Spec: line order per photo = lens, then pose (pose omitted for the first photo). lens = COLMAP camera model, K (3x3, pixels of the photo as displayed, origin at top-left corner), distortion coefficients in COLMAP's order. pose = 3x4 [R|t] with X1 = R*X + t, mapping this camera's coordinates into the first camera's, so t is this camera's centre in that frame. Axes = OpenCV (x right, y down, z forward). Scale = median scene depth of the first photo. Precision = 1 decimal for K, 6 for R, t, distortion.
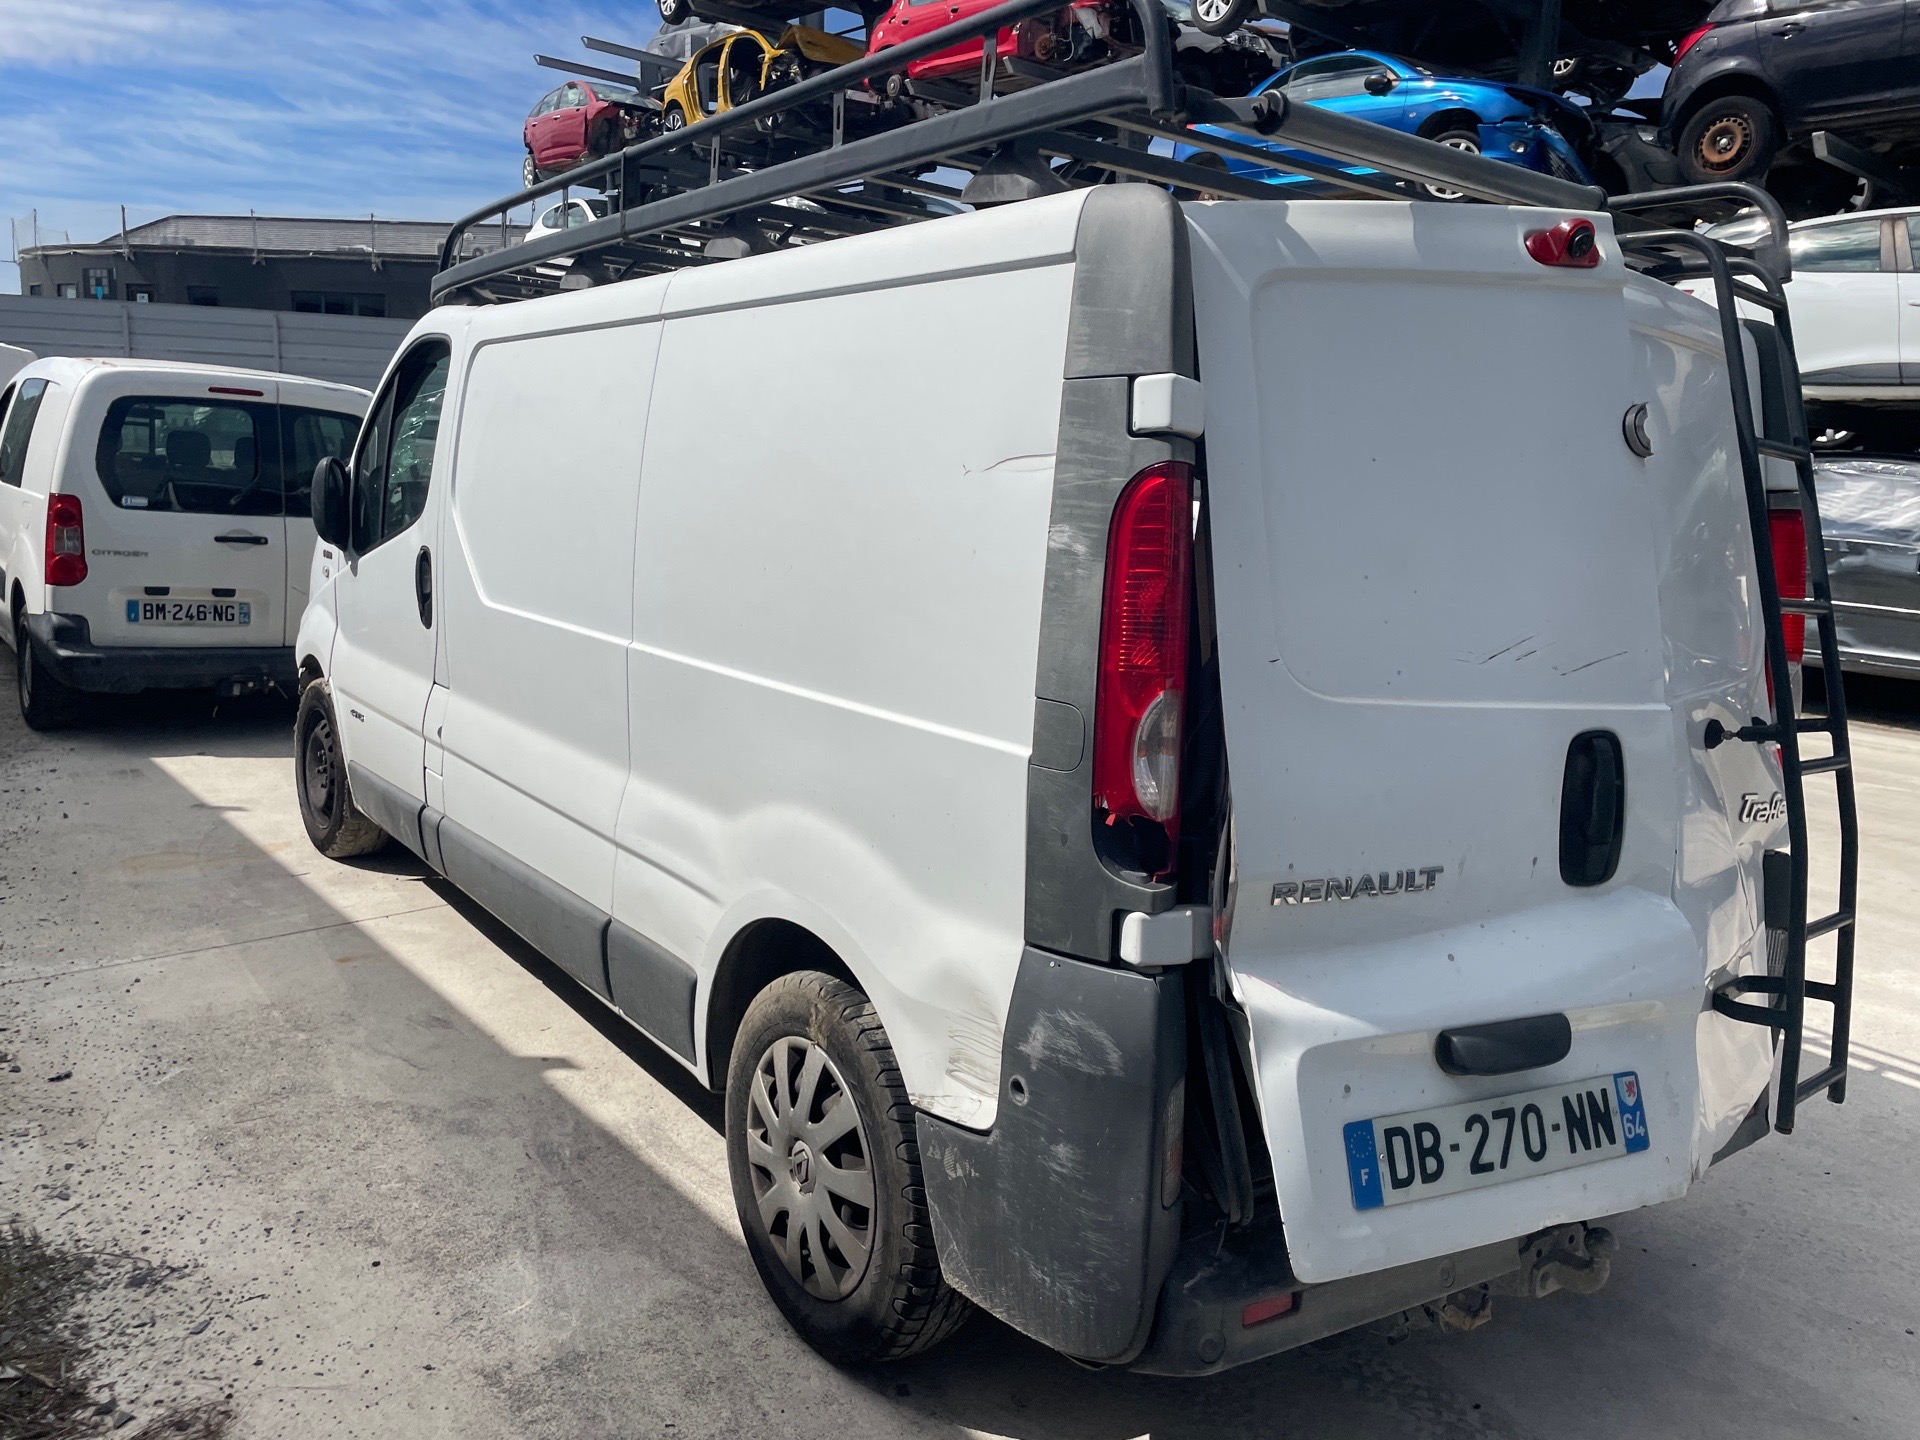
lens RADIAL K [[1483.8, 0, 963.9], [0, 1483.8, 700.4], [0, 0, 1]] dist [0.084852, -0.111826]
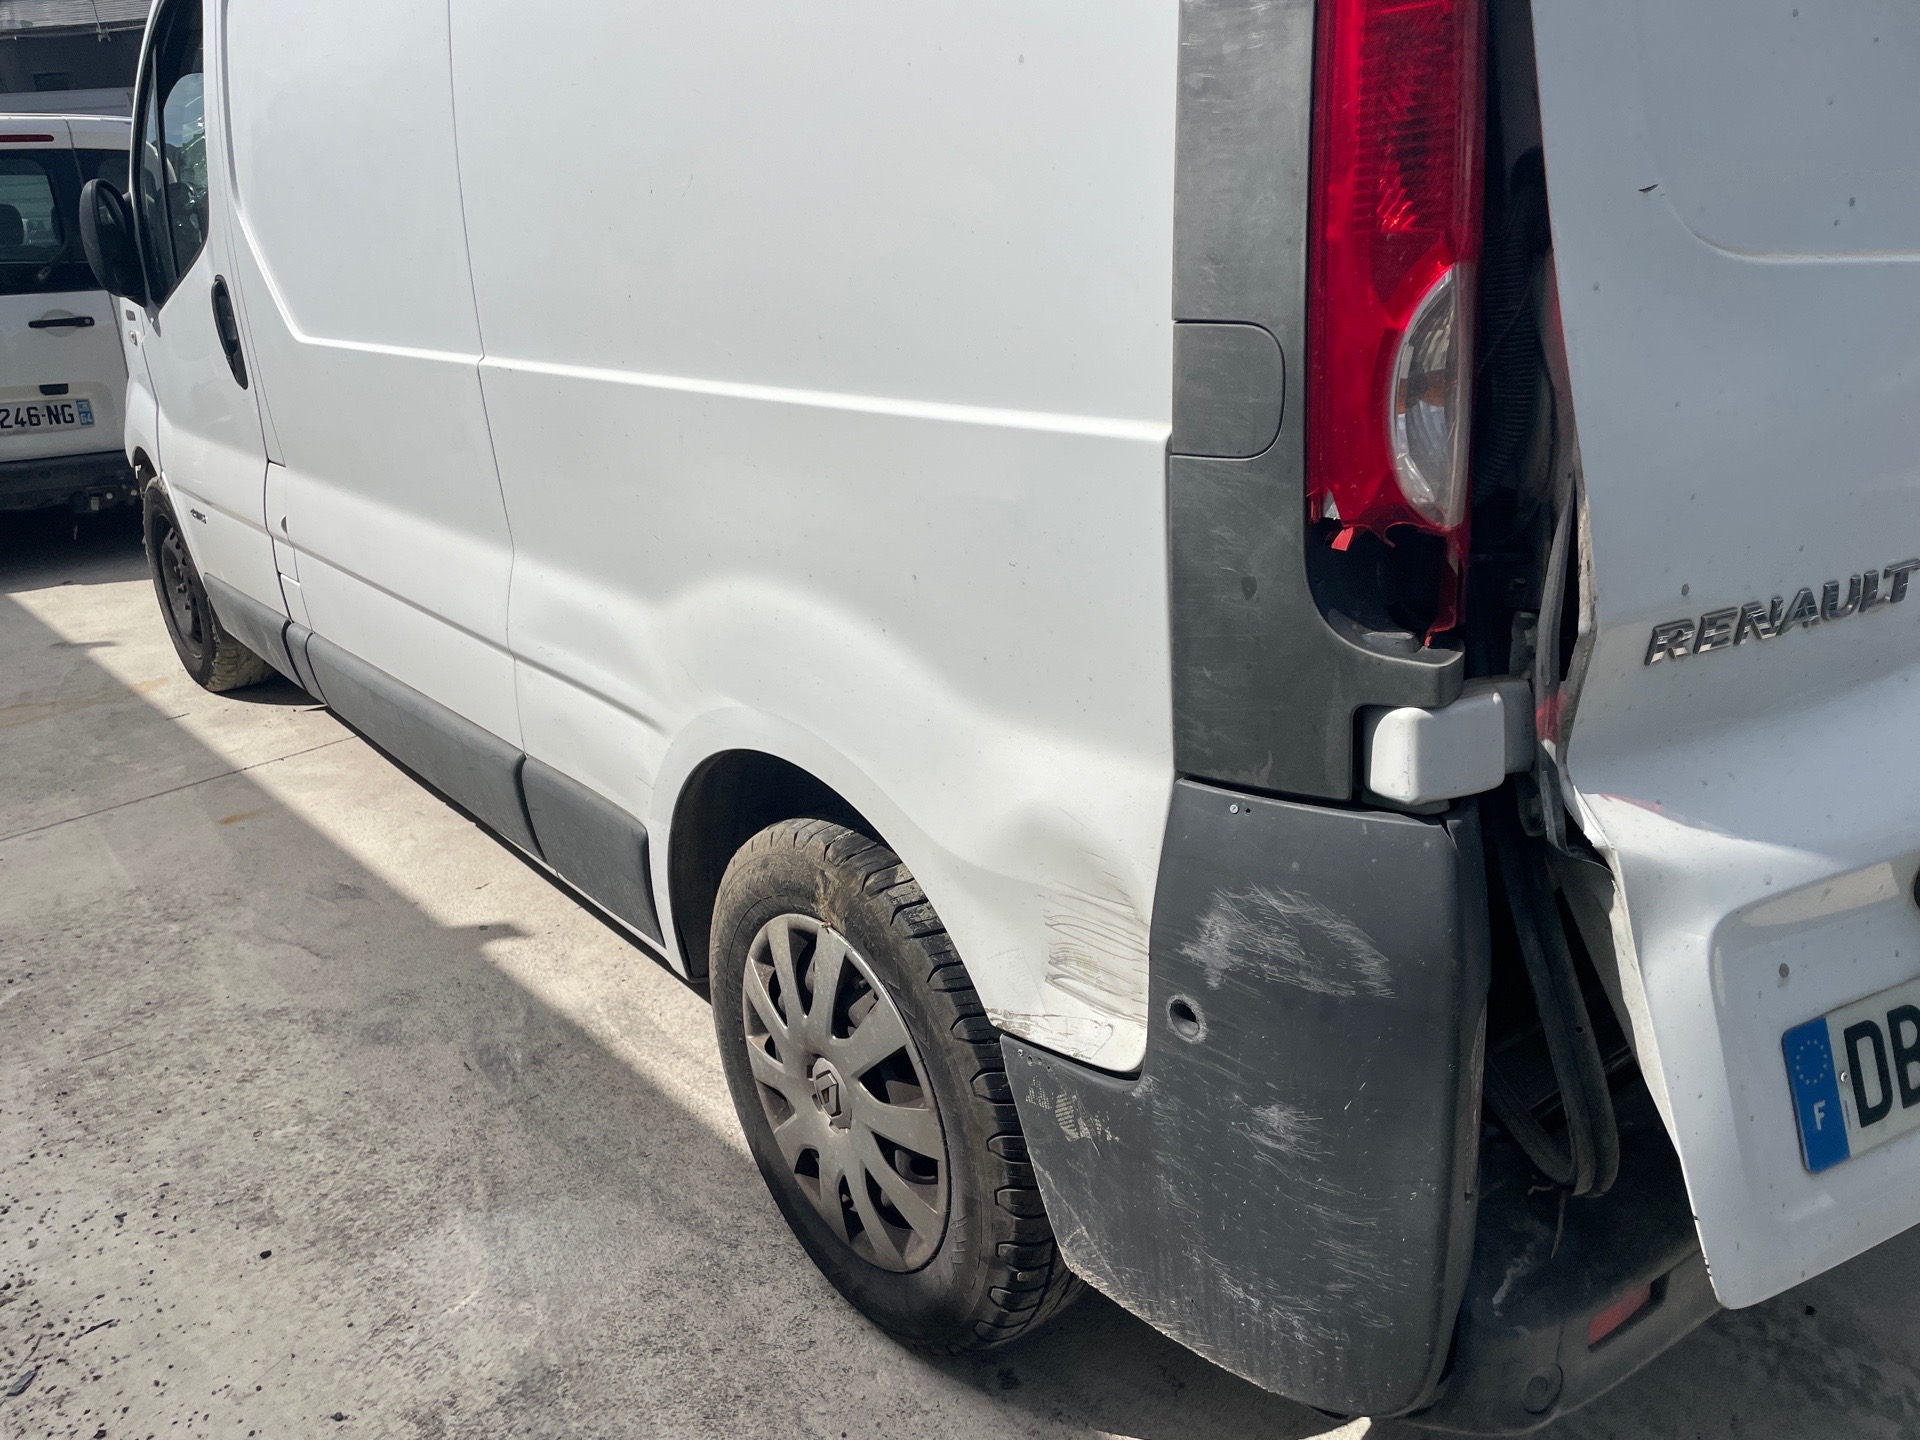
lens RADIAL K [[1488.5, 0, 941.3], [0, 1488.5, 730.9], [0, 0, 1]] dist [0.100129, -0.136244]
pose [[0.994509, -0.104344, -0.008058, -0.025750], [0.104018, 0.977047, 0.185901, 0.018785], [-0.011524, -0.185718, 0.982535, 0.266987]]
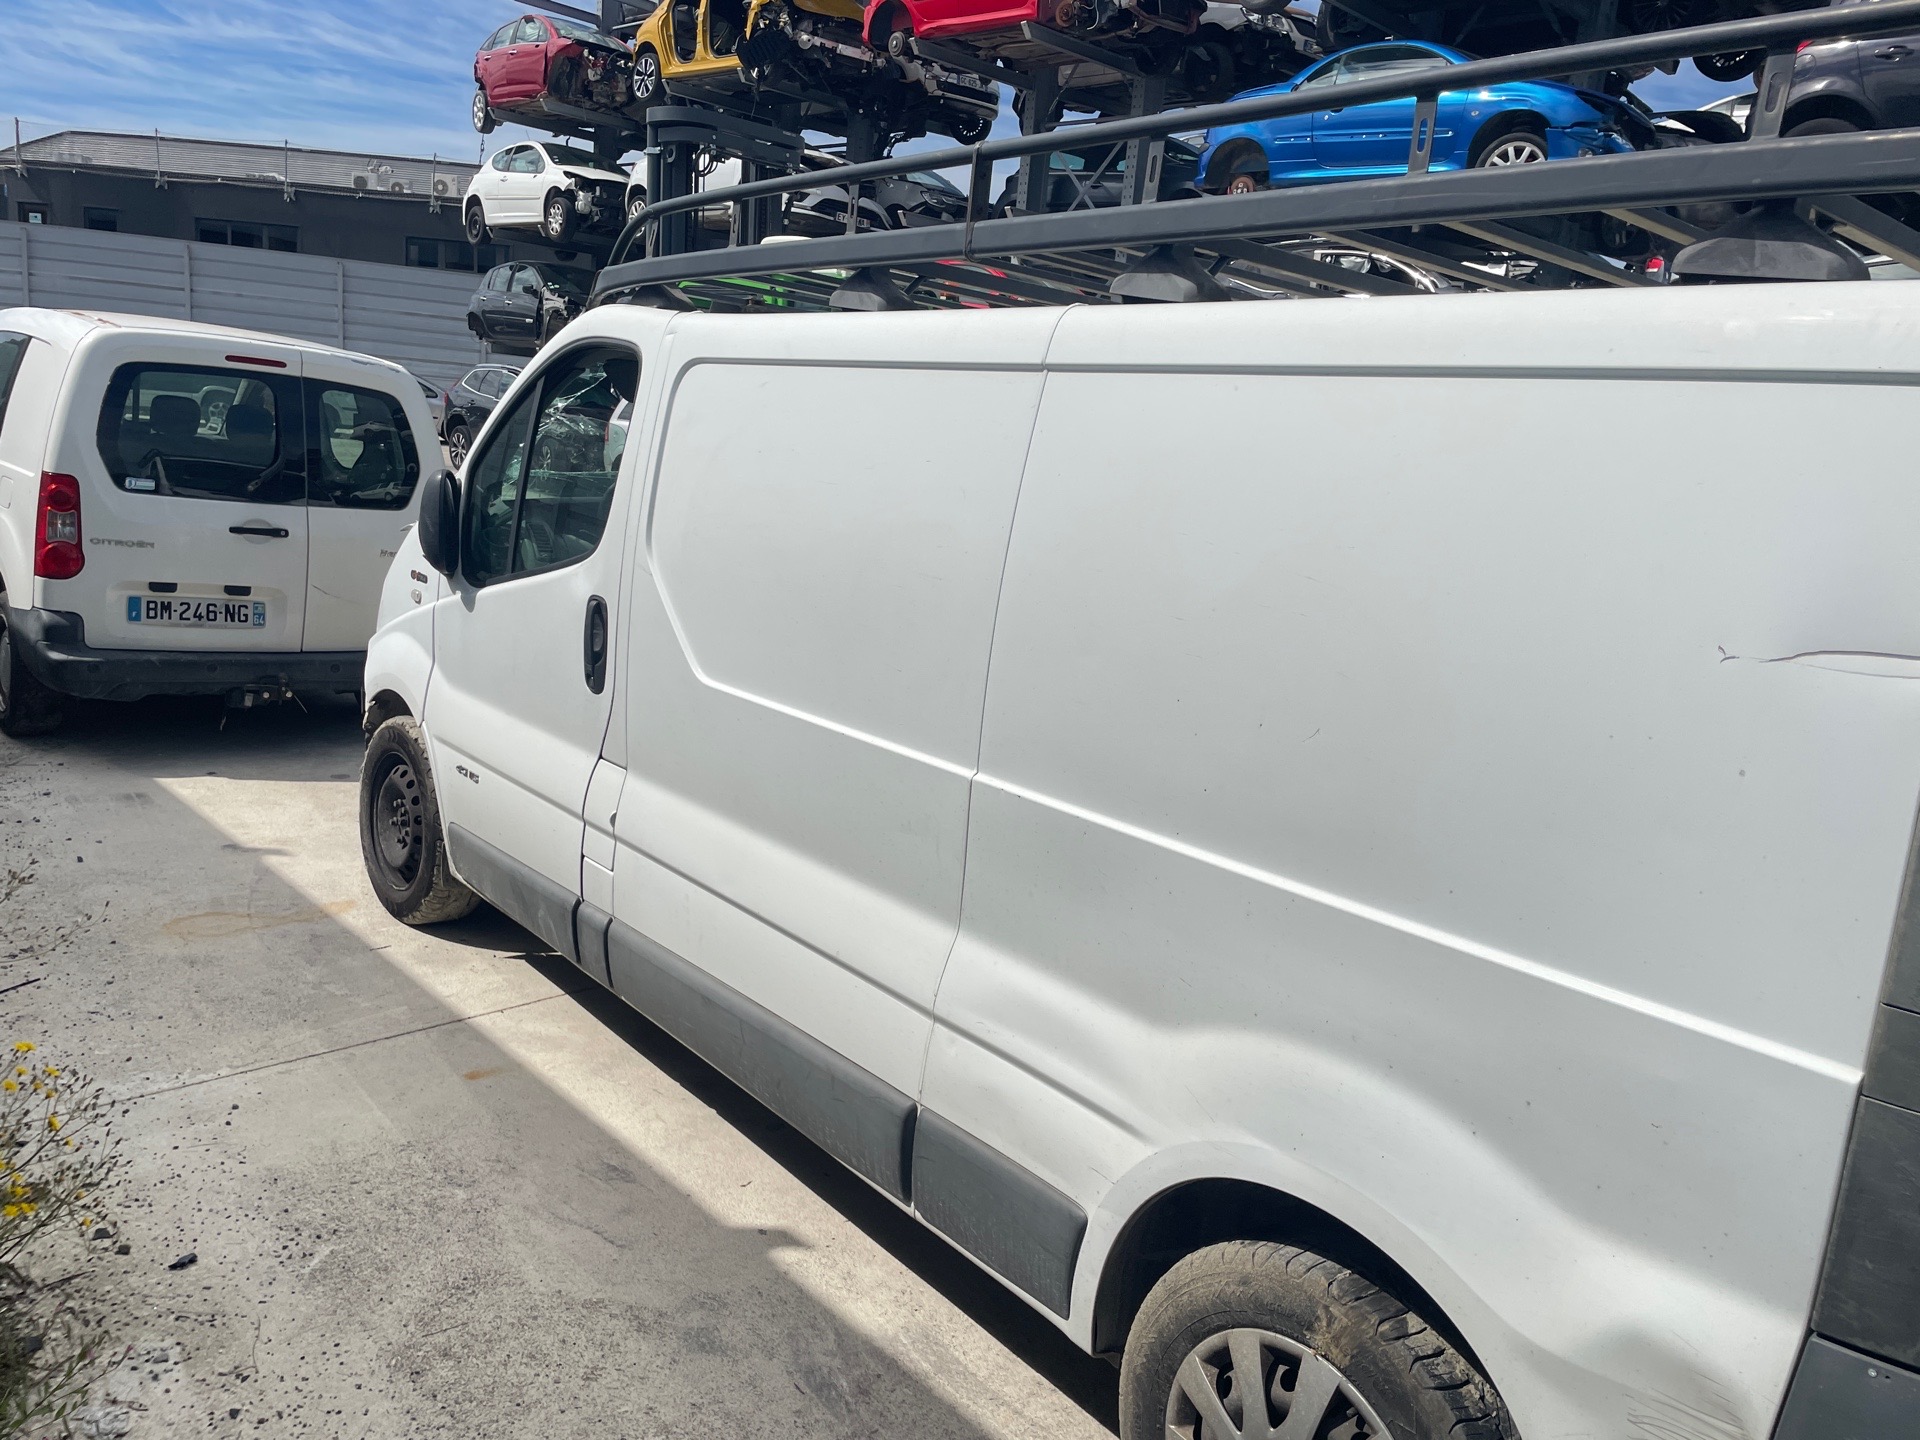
lens RADIAL K [[1482.2, 0, 962.4], [0, 1482.2, 726.6], [0, 0, 1]] dist [0.083261, -0.109901]
pose [[0.997270, 0.034661, 0.065201, -0.258182], [-0.037138, 0.998619, 0.037165, -0.085034], [-0.063822, -0.039485, 0.997180, 0.191602]]
